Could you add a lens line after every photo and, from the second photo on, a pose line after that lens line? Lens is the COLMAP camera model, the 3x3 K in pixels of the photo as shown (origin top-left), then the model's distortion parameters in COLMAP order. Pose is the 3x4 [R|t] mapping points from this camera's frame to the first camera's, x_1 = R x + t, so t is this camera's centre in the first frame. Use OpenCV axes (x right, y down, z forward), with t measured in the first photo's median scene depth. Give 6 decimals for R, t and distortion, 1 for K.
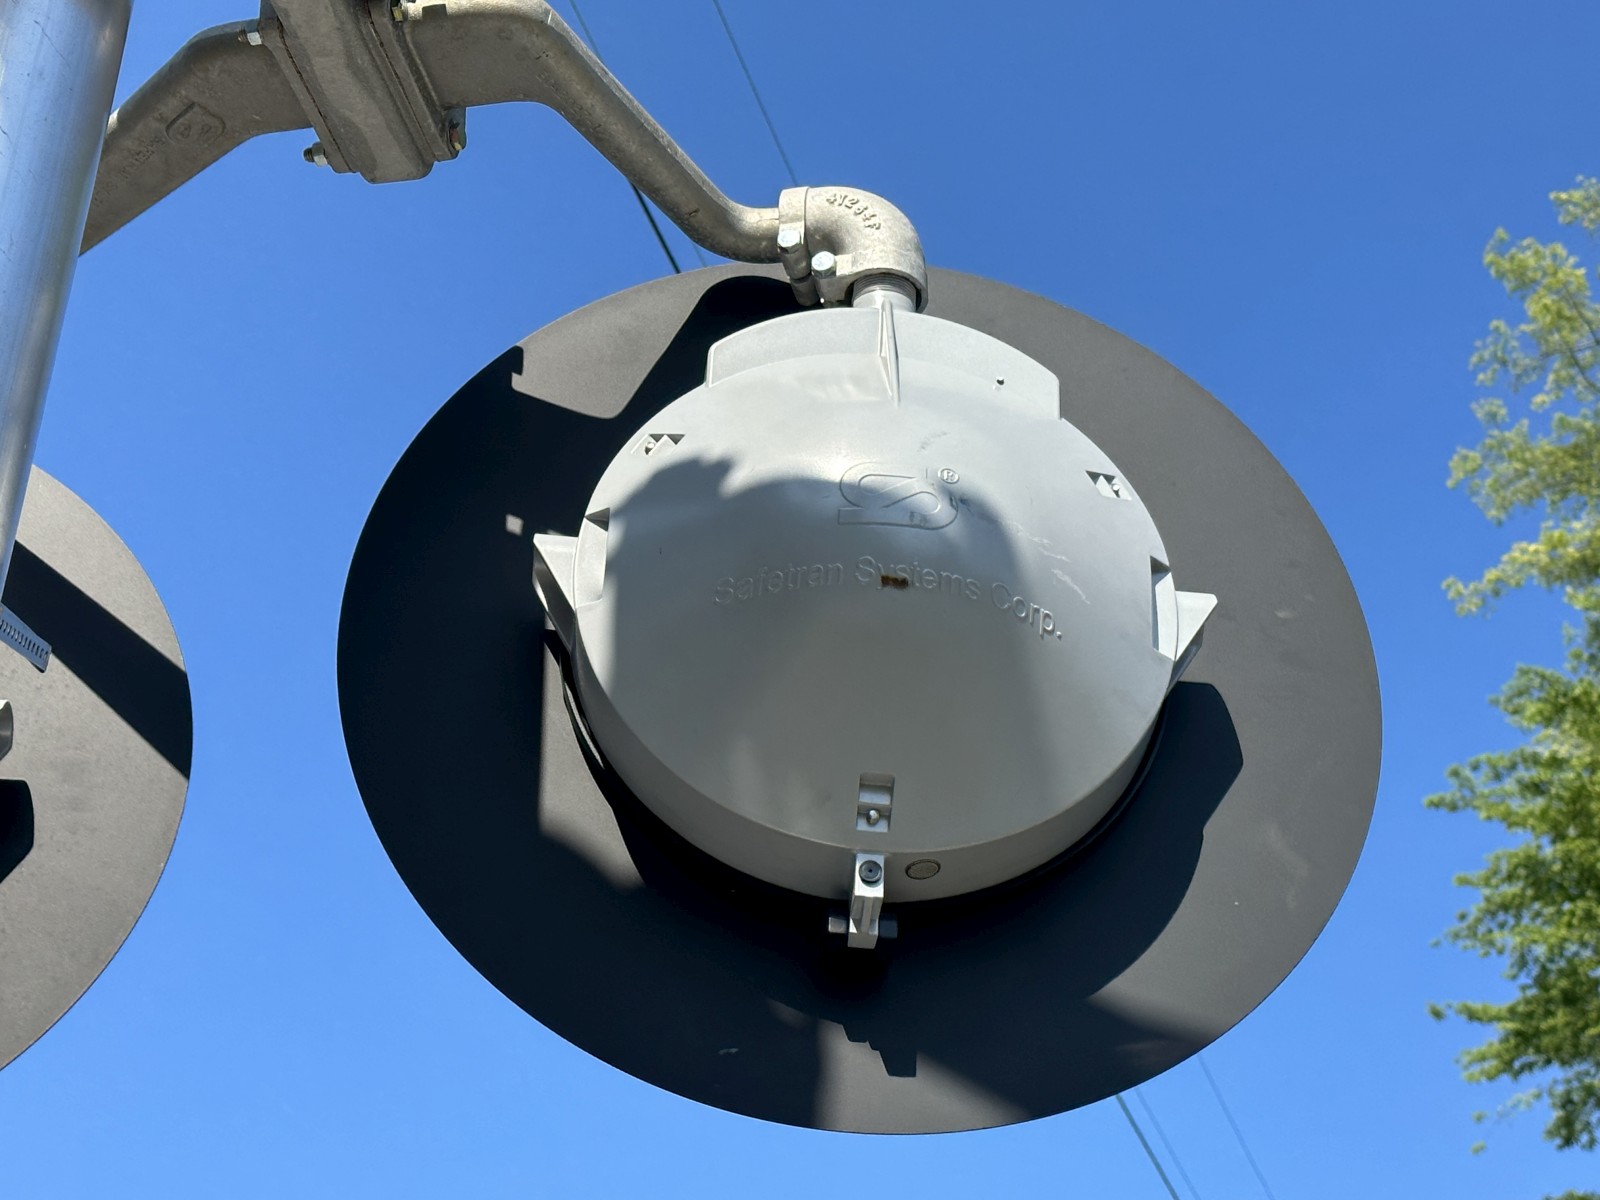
lens RADIAL K [[2996.3, 0, 800.0], [0, 2996.3, 600.0], [0, 0, 1]] dist [0.152714, 0.056790]
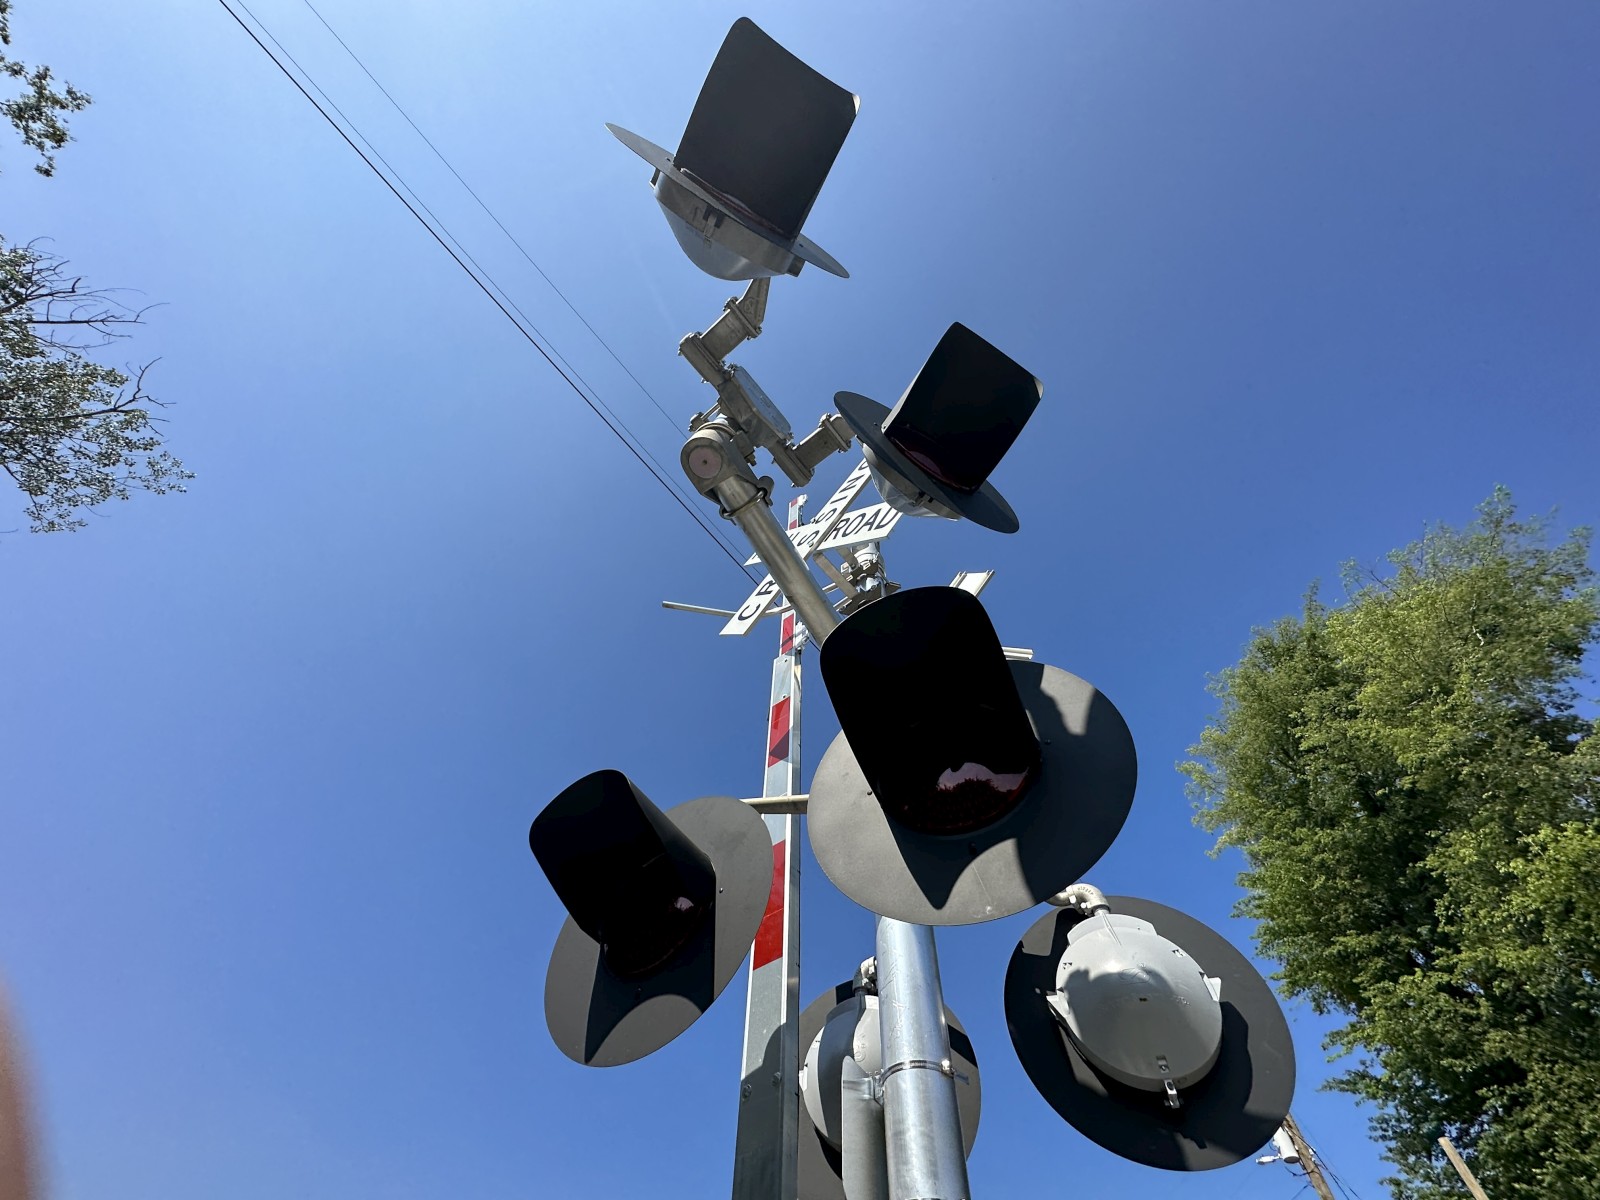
lens RADIAL K [[637.5, 0, 800.0], [0, 637.5, 600.0], [0, 0, 1]] dist [0.002512, -0.000248]
pose [[0.925226, -0.324701, -0.196280, -0.050166], [0.202816, 0.860464, -0.467405, -0.151901], [0.320658, 0.392647, 0.861978, -0.121073]]
